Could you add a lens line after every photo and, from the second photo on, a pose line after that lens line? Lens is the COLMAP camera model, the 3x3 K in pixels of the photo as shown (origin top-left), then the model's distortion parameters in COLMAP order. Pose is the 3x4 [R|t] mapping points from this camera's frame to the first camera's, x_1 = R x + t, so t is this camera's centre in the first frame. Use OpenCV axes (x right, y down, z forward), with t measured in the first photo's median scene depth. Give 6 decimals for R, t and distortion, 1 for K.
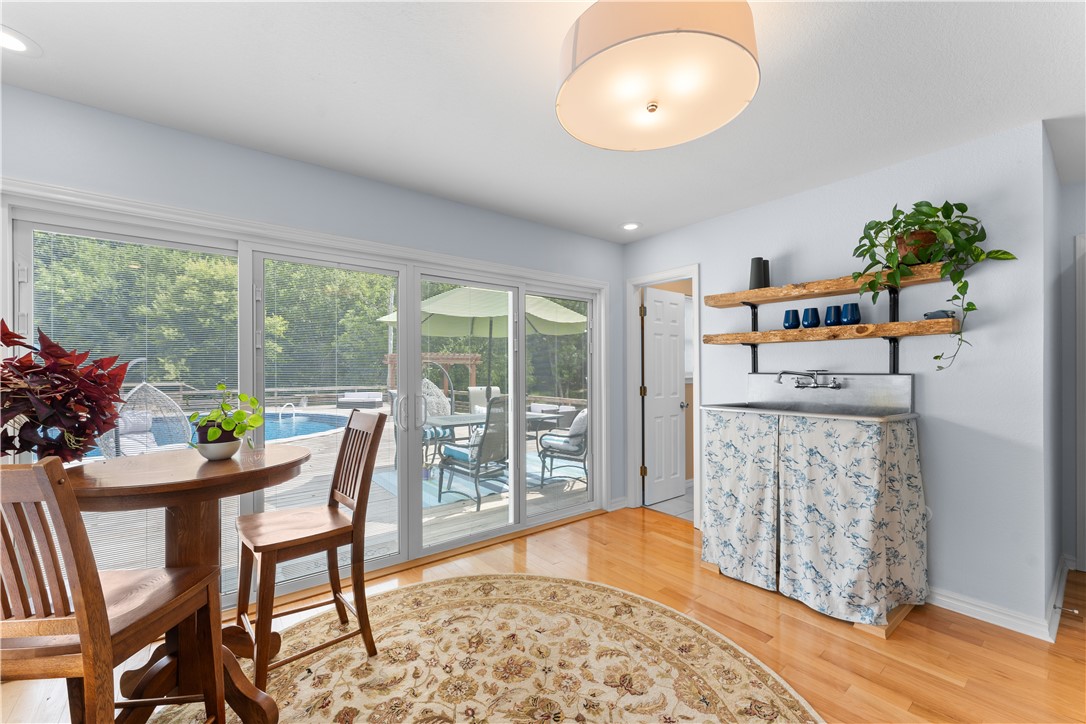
lens RADIAL K [[442.5, 0, 538.1], [0, 442.5, 366.0], [0, 0, 1]] dist [0.000202, 0.000416]
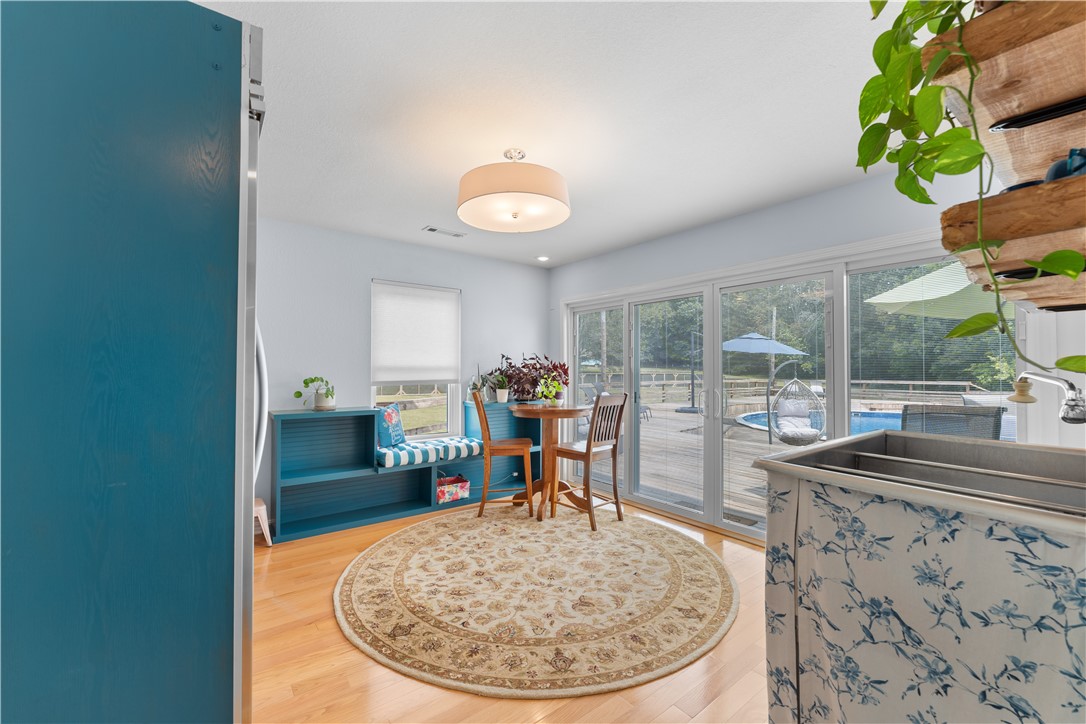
lens RADIAL K [[442.5, 0, 540.3], [0, 442.5, 365.6], [0, 0, 1]] dist [0.000202, 0.000416]
pose [[-0.008281, -0.007799, -0.999935, 1.533131], [0.009727, 0.999922, -0.007879, 0.004803], [0.999918, -0.009792, -0.008204, 0.878719]]
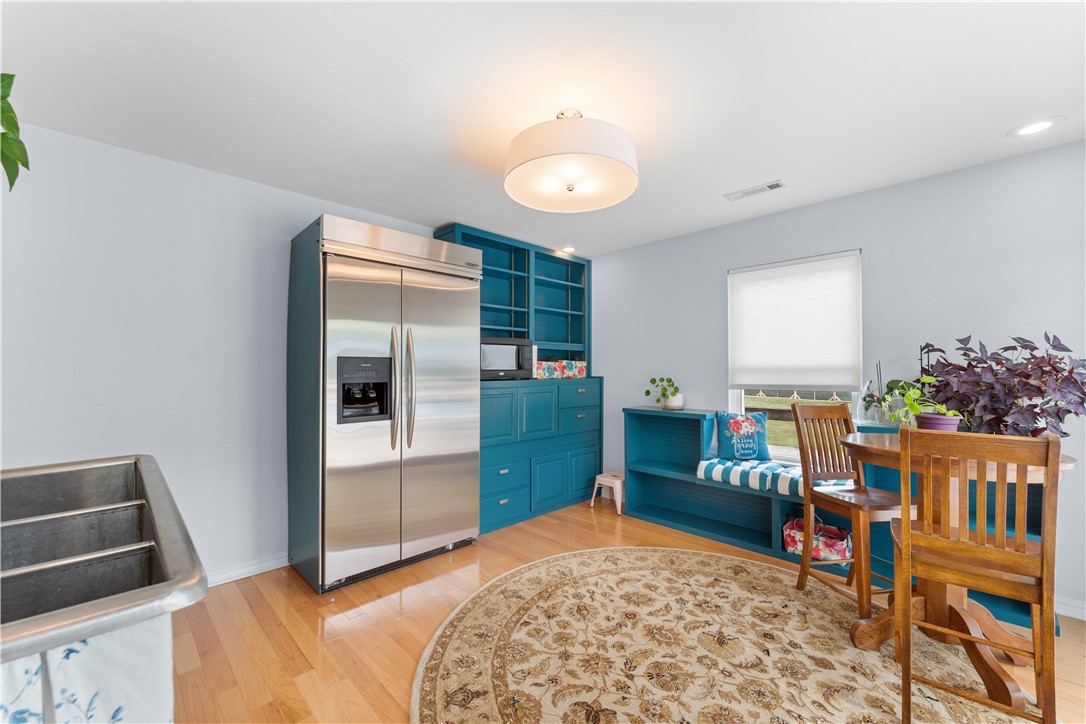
lens RADIAL K [[442.5, 0, 541.3], [0, 442.5, 366.5], [0, 0, 1]] dist [0.000202, 0.000416]
pose [[-0.993259, -0.002335, -0.115893, 0.407037], [-0.000226, 0.999834, -0.018212, 0.017566], [0.115916, -0.018063, -0.993095, 1.889250]]
